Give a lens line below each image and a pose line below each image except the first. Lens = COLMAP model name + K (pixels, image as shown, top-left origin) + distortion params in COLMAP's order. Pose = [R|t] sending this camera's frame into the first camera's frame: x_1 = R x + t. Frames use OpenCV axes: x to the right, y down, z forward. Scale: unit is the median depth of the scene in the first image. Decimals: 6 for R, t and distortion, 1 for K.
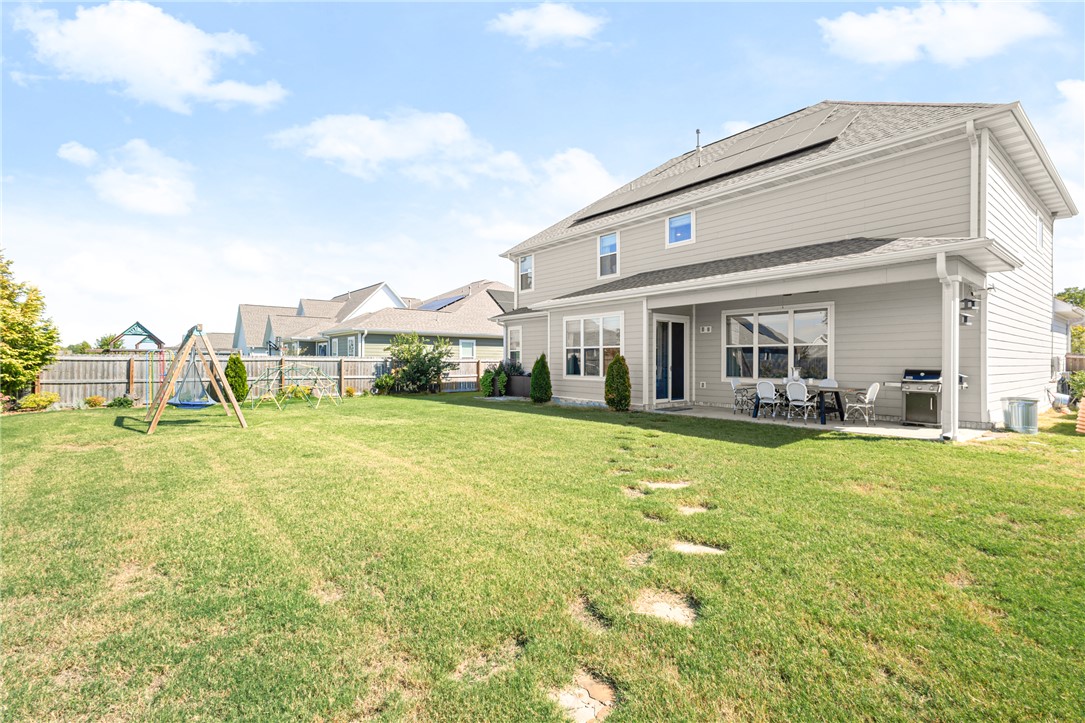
lens RADIAL K [[501.2, 0, 543.7], [0, 501.2, 358.1], [0, 0, 1]] dist [0.003459, -0.000280]
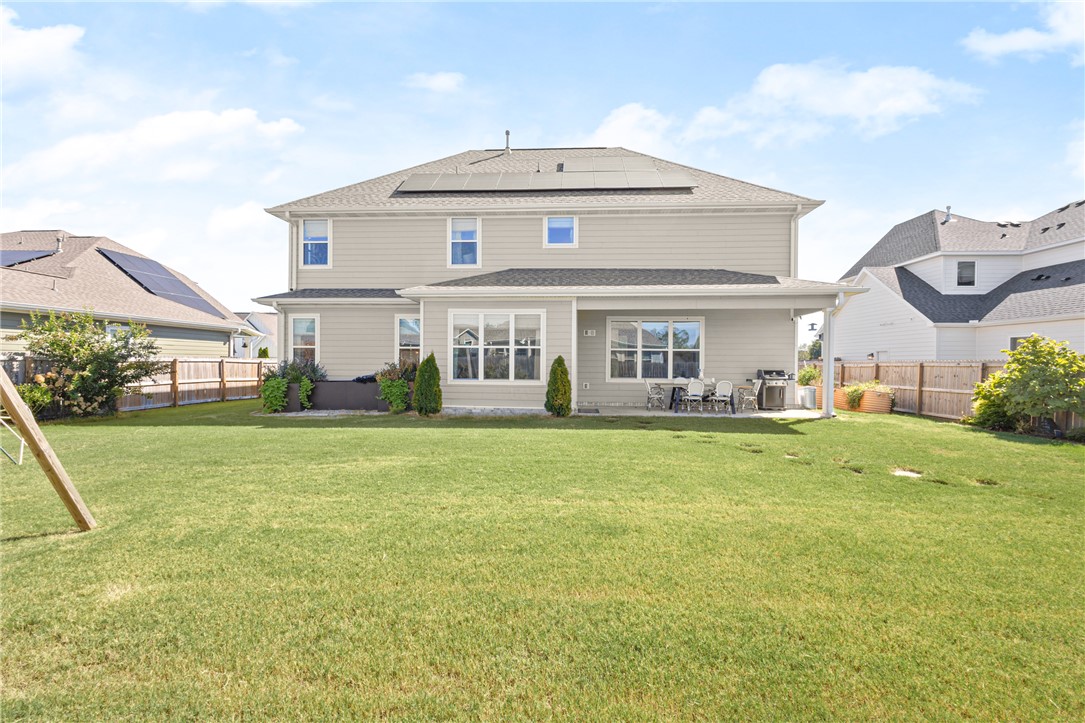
lens RADIAL K [[501.2, 0, 543.7], [0, 501.2, 358.1], [0, 0, 1]] dist [0.003459, -0.000280]
pose [[0.676073, 0.008696, 0.736783, -0.408424], [-0.010306, 0.999944, -0.002346, -0.000608], [-0.736762, -0.006008, 0.676125, 0.288266]]
